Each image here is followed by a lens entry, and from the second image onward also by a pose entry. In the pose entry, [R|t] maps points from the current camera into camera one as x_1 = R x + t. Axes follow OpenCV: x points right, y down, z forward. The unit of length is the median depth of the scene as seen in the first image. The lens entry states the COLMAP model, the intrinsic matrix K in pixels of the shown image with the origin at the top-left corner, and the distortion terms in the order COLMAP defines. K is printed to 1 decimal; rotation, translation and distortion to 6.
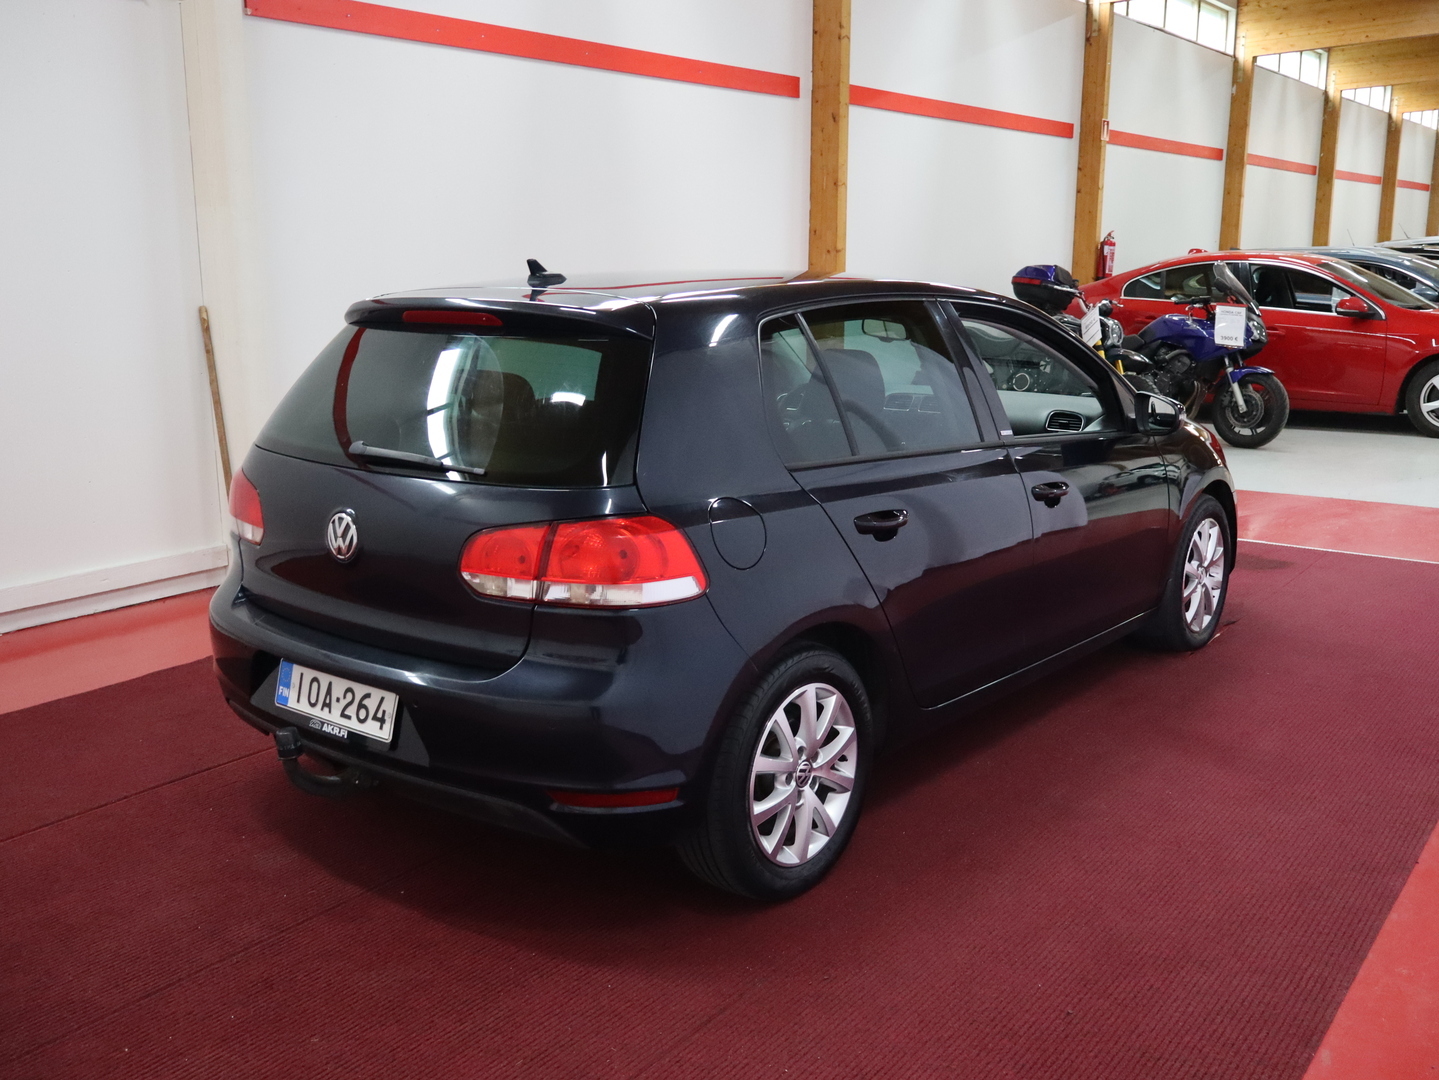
lens RADIAL K [[1336.9, 0, 719.5], [0, 1336.9, 540.0], [0, 0, 1]] dist [0.009005, 0.010232]
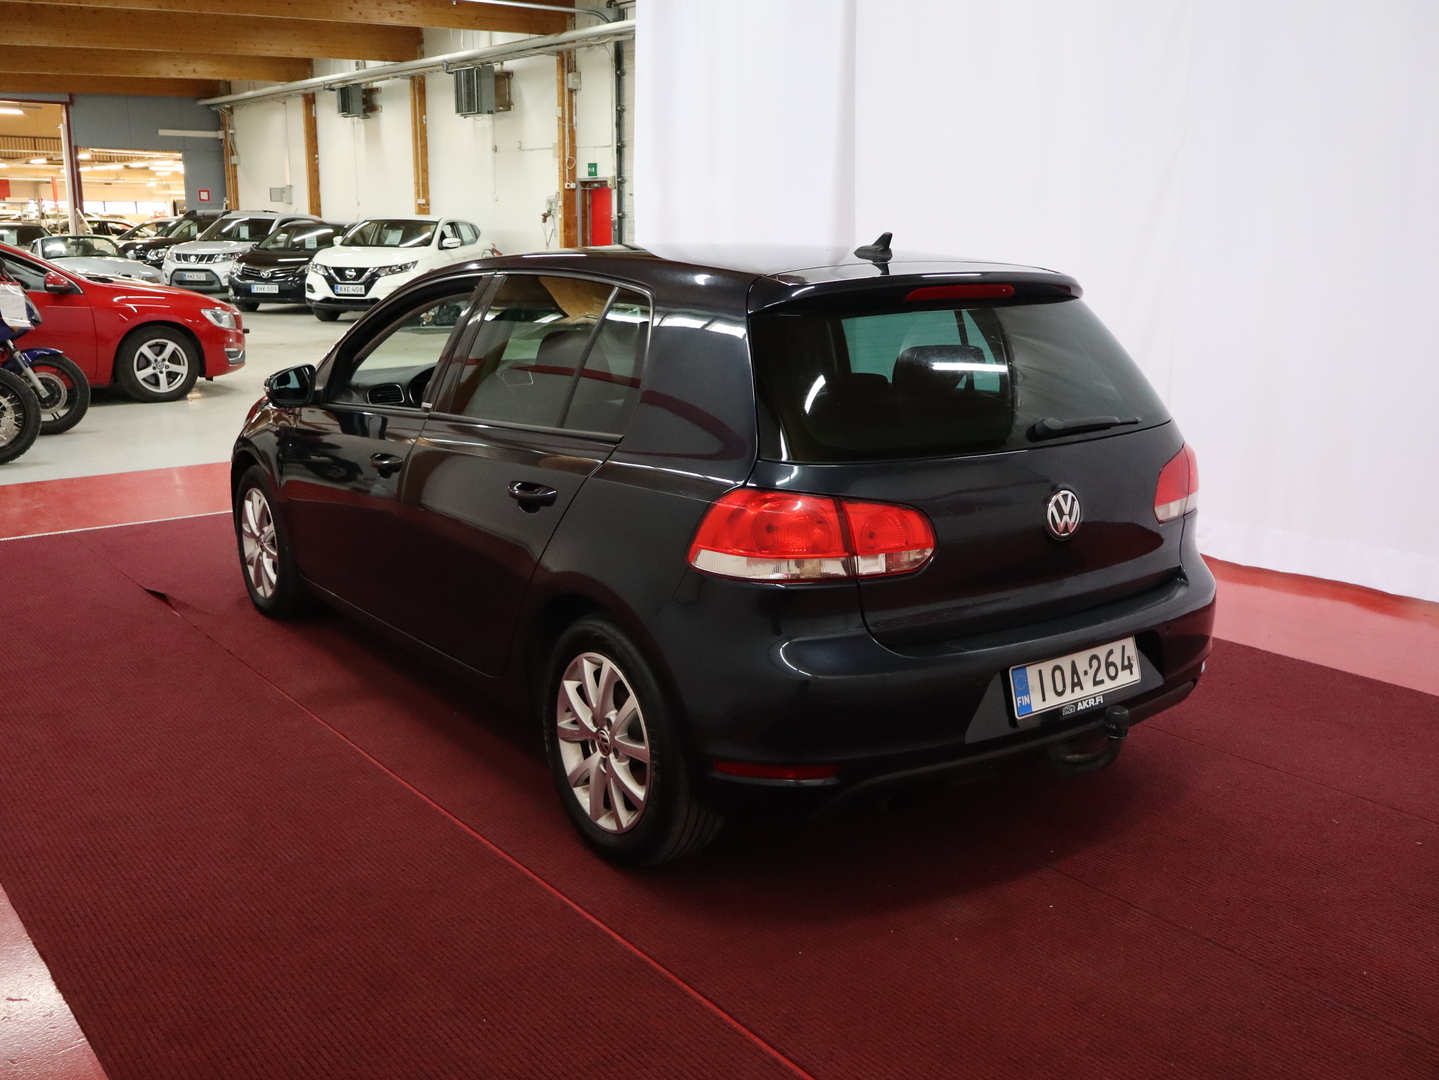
lens RADIAL K [[1336.9, 0, 719.5], [0, 1336.9, 540.0], [0, 0, 1]] dist [0.009005, 0.010232]
pose [[0.259237, -0.209094, 0.942908, -1.274665], [0.192416, 0.967894, 0.161733, -0.191406], [-0.946453, 0.139503, 0.291147, 0.946974]]
